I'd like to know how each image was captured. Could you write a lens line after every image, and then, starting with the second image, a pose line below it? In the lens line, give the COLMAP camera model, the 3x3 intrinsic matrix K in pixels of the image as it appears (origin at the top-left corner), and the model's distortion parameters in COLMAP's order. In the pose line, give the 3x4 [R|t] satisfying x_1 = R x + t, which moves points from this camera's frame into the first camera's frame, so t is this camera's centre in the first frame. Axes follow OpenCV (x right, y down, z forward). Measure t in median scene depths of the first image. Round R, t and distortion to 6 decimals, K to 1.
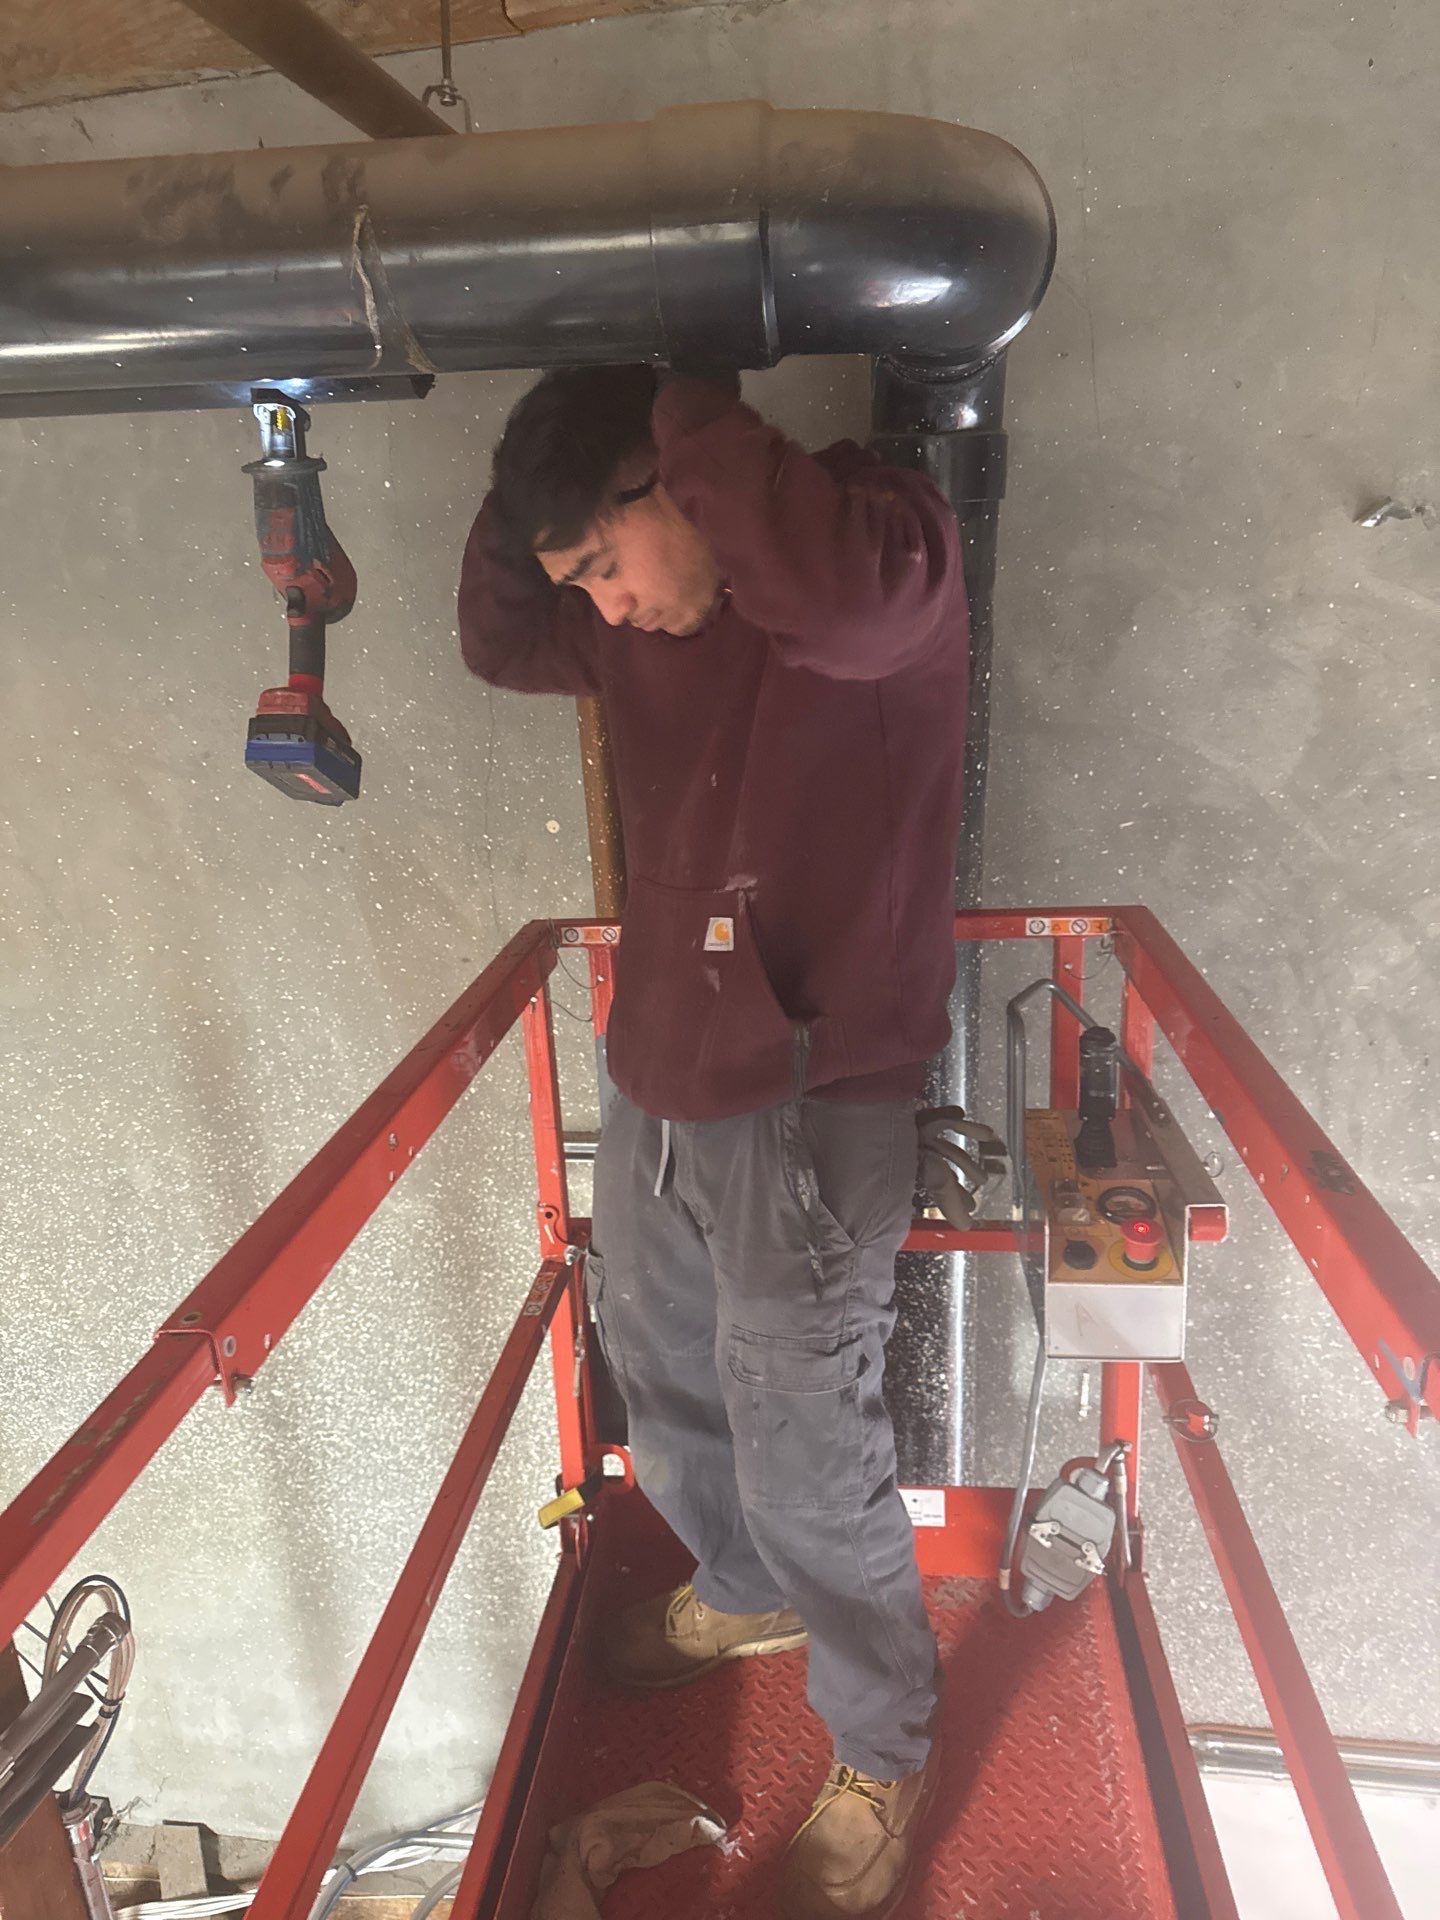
lens RADIAL K [[1357.7, 0, 706.1], [0, 1357.7, 950.0], [0, 0, 1]] dist [0.000681, -0.001871]
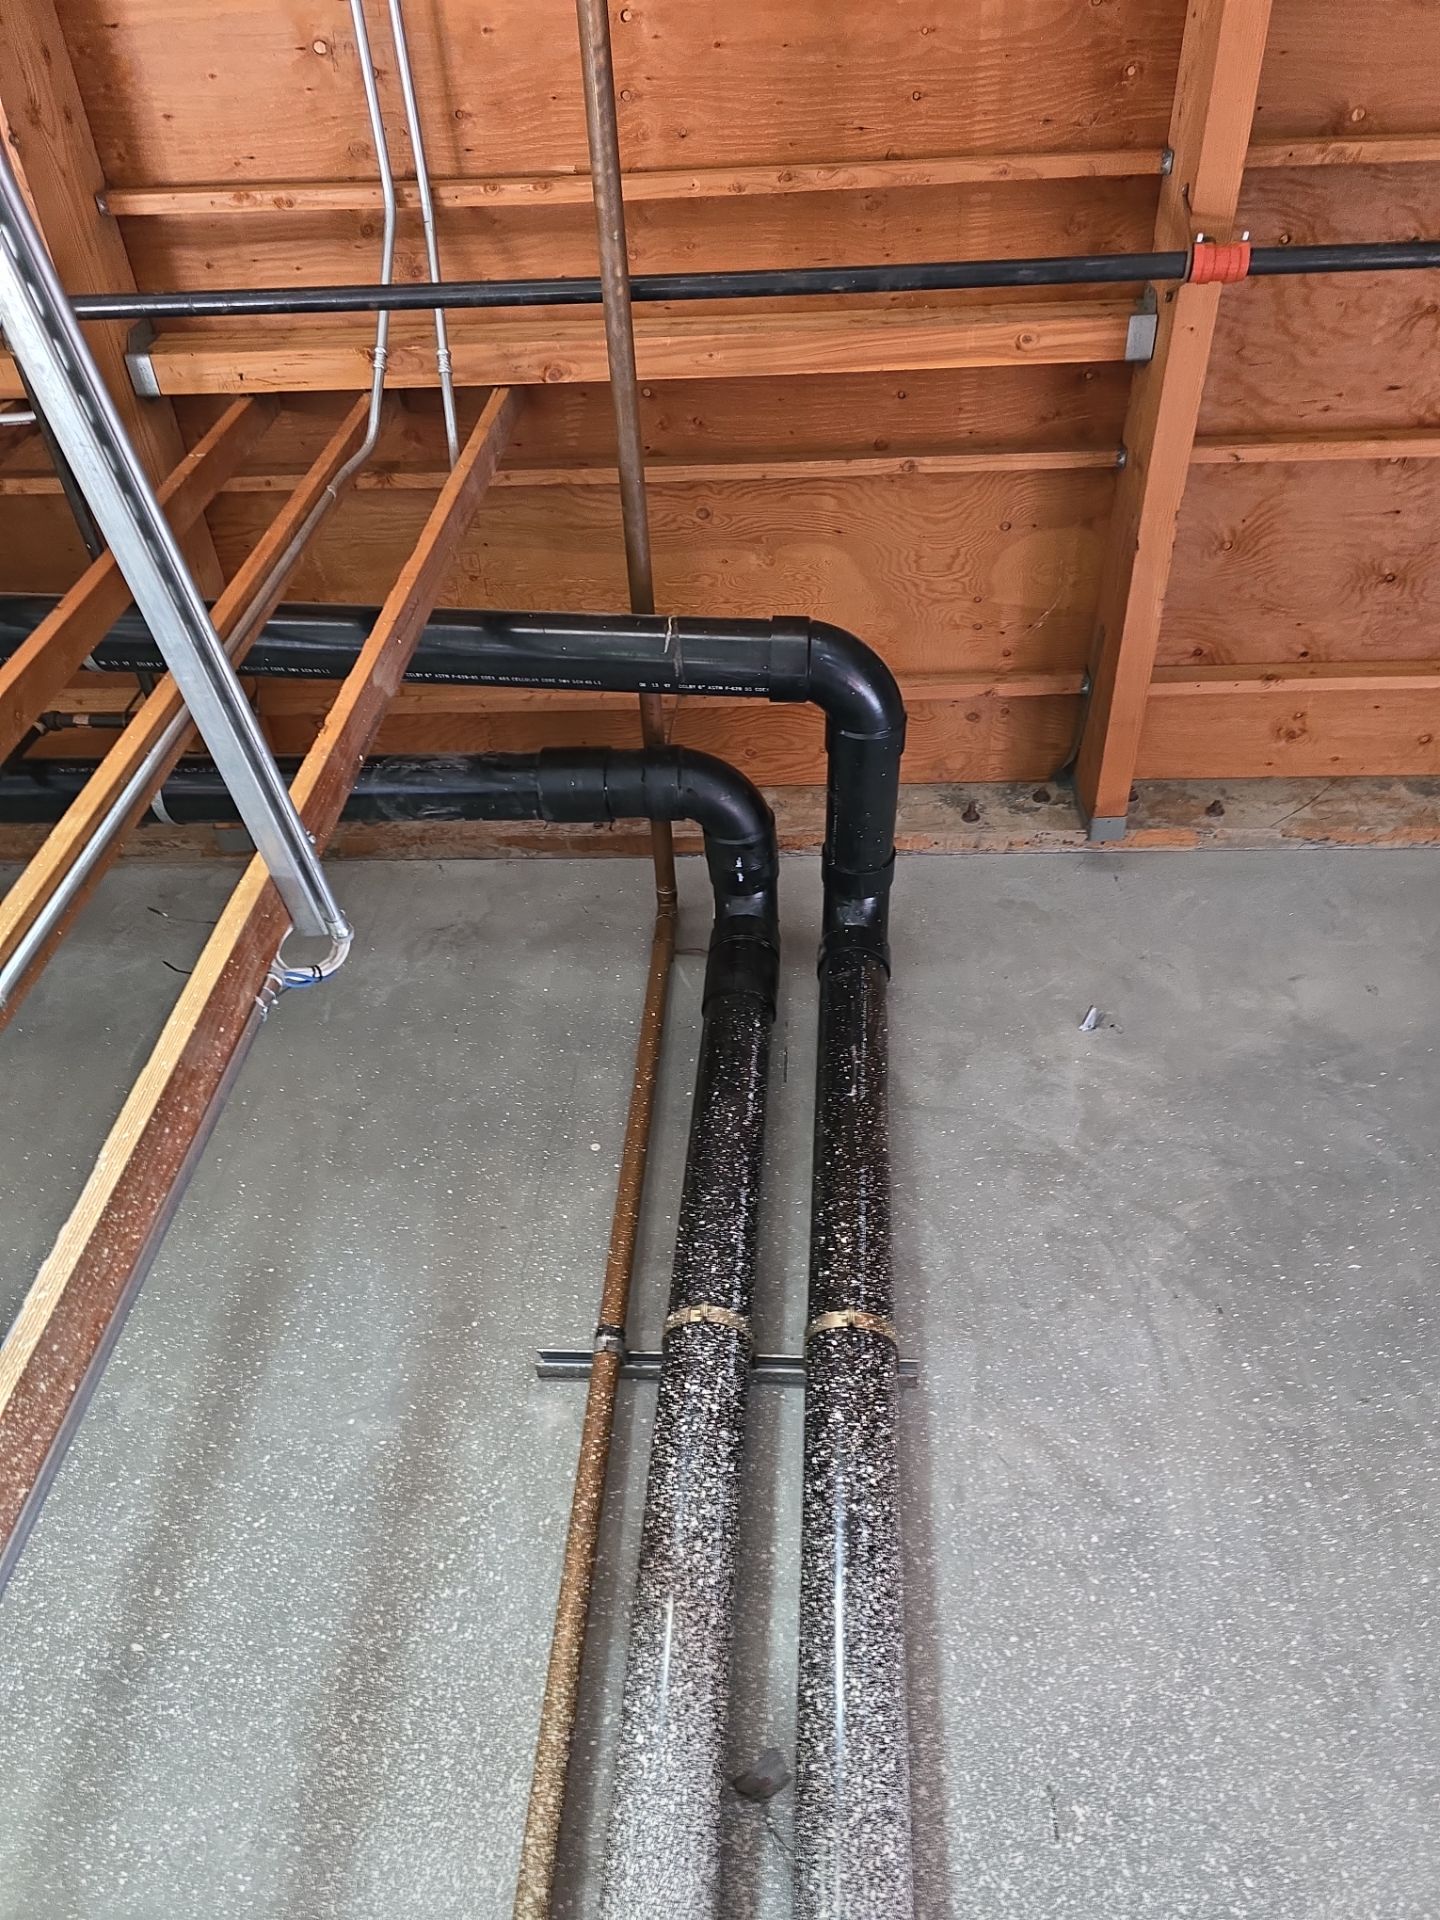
lens RADIAL K [[1313.2, 0, 720.0], [0, 1313.2, 960.0], [0, 0, 1]] dist [0.047428, -0.042749]
pose [[0.986443, 0.164044, -0.004397, -0.006852], [-0.074103, 0.421374, -0.903855, 1.193557], [-0.146419, 0.891927, 0.427817, 0.212369]]
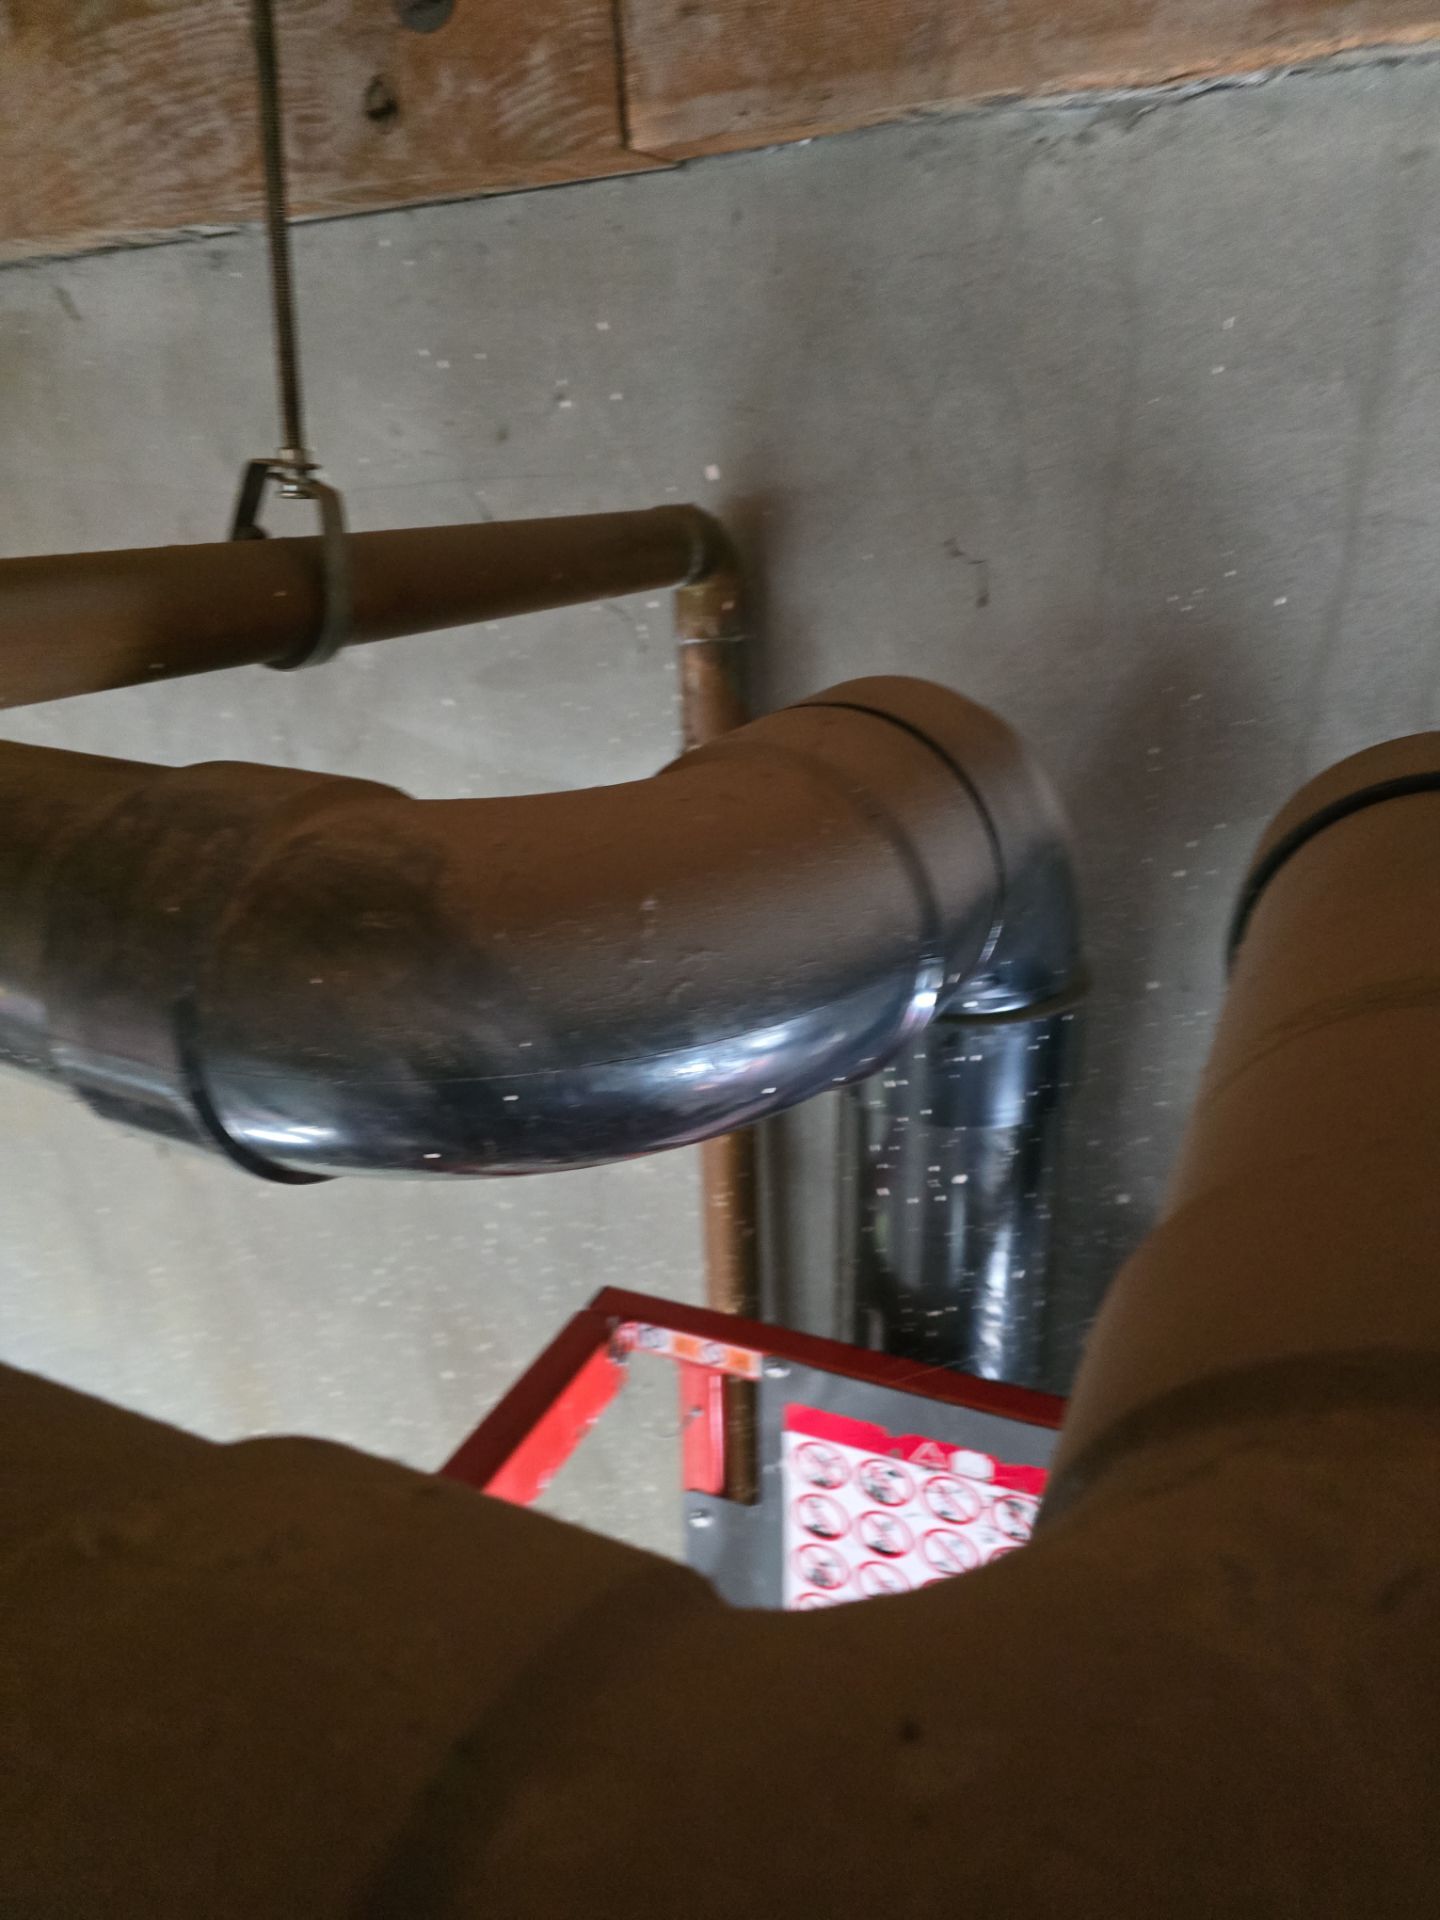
lens RADIAL K [[1313.2, 0, 720.0], [0, 1313.2, 960.0], [0, 0, 1]] dist [0.047428, -0.042749]
pose [[0.957127, 0.131974, -0.257857, 0.054825], [-0.108844, 0.988805, 0.102069, -0.398053], [0.268440, -0.069627, 0.960777, 0.451993]]
